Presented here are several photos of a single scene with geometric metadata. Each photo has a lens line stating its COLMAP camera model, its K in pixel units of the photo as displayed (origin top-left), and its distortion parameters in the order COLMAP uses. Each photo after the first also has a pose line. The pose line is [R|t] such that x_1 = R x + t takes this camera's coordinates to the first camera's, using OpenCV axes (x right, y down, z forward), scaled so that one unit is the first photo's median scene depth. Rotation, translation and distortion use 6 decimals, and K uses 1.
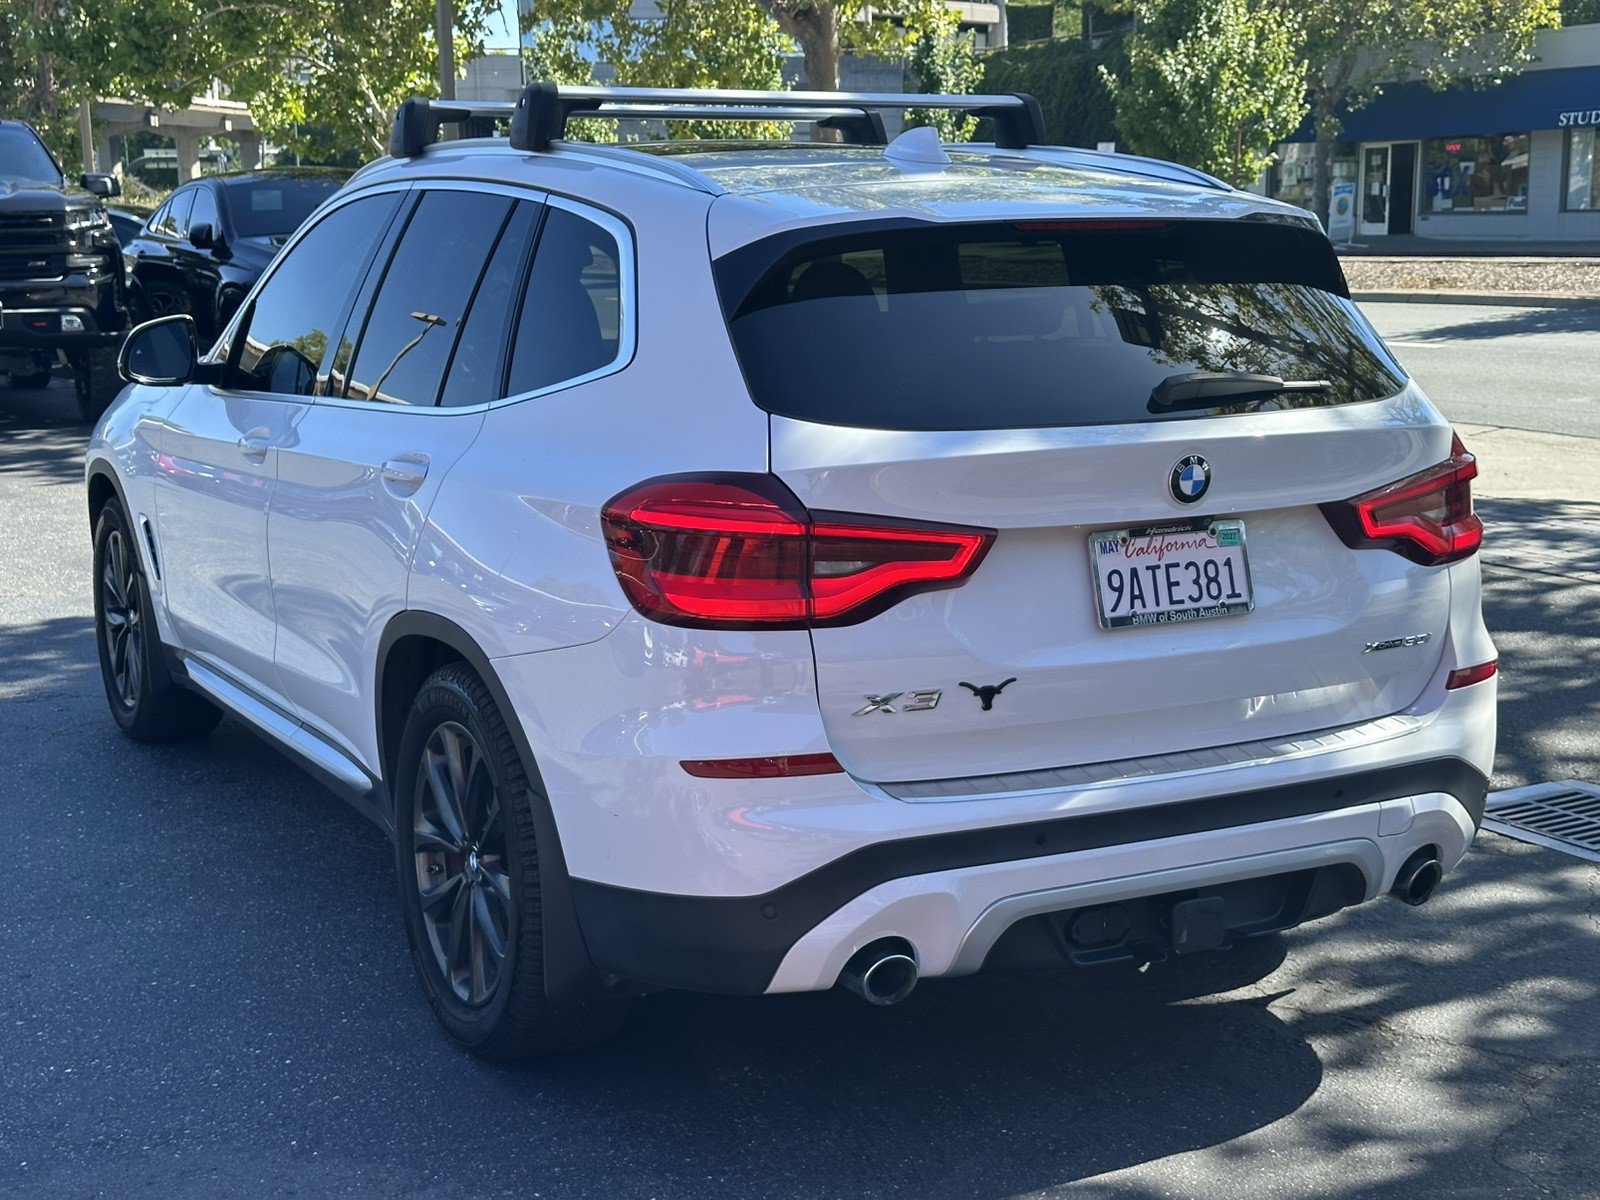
lens RADIAL K [[2204.3, 0, 777.6], [0, 2204.3, 633.0], [0, 0, 1]] dist [0.190588, -0.470292]
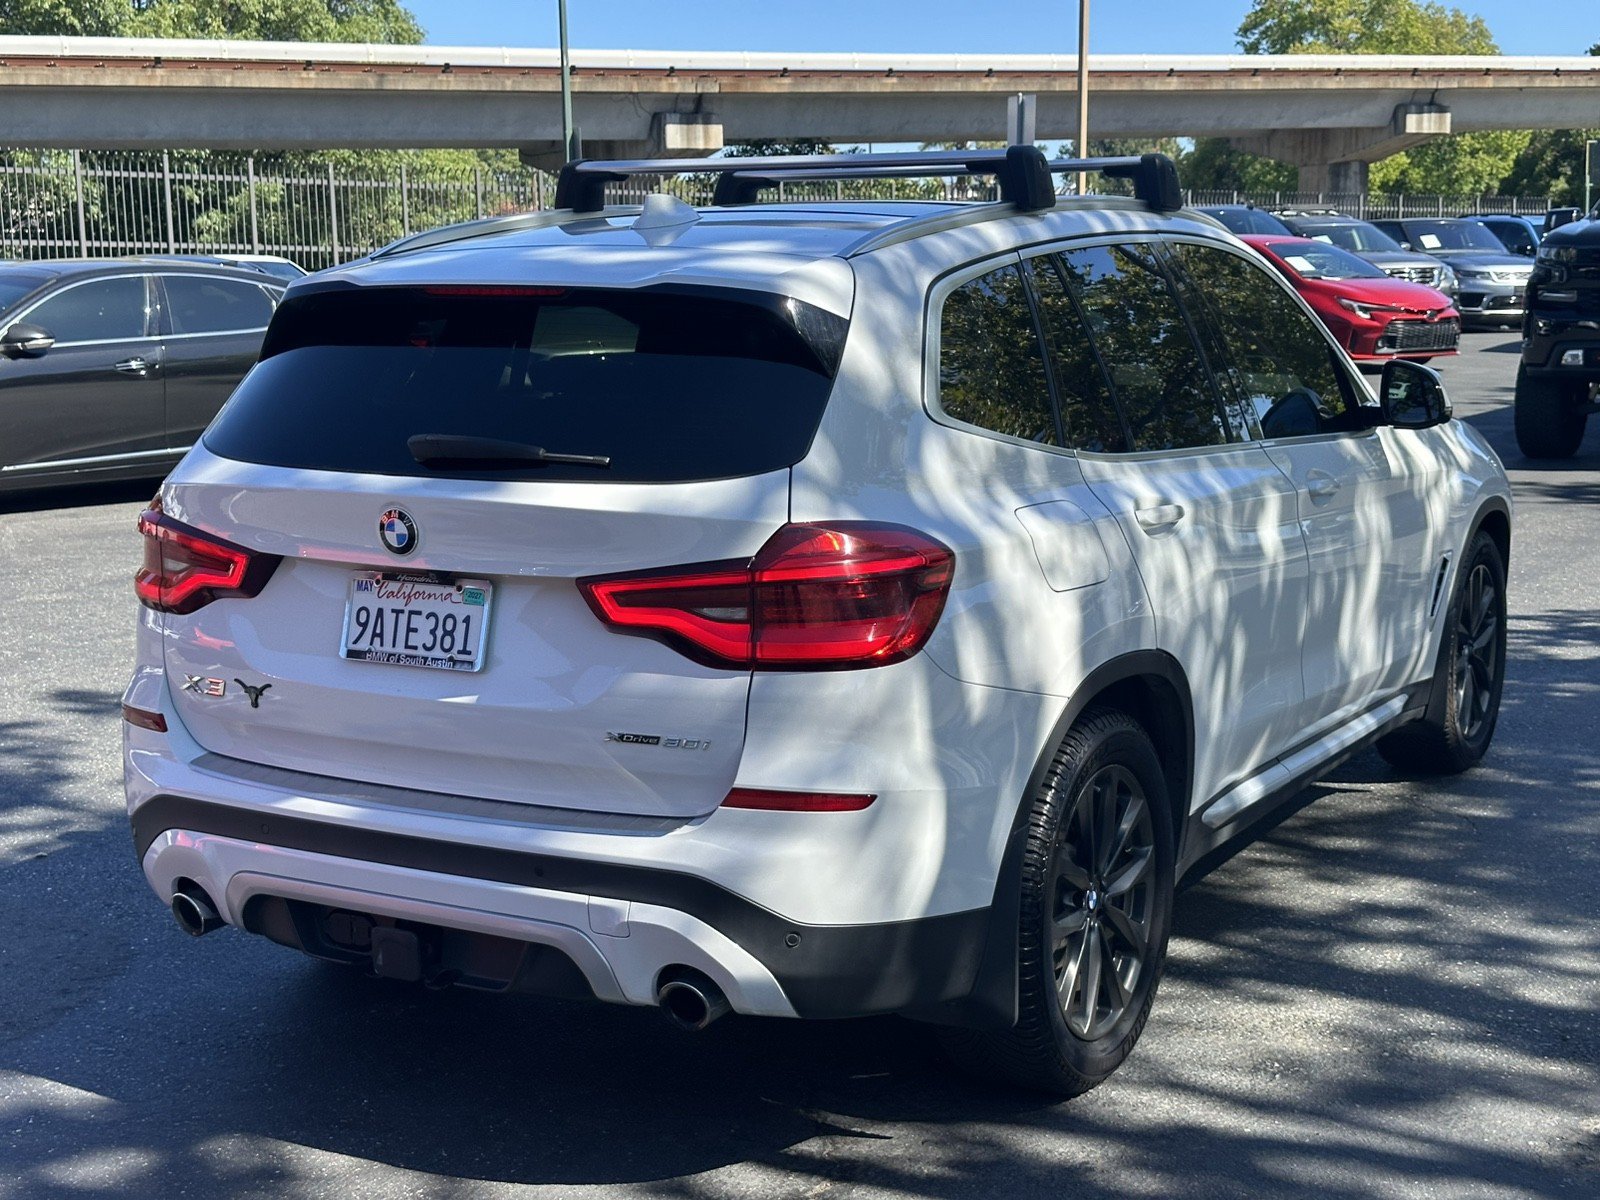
lens RADIAL K [[2195.4, 0, 788.2], [0, 2195.4, 640.3], [0, 0, 1]] dist [0.199010, -0.450077]
pose [[0.530709, 0.147649, -0.834595, 1.141392], [-0.152360, 0.985288, 0.077424, -0.124755], [0.833748, 0.086069, 0.545396, 0.567079]]
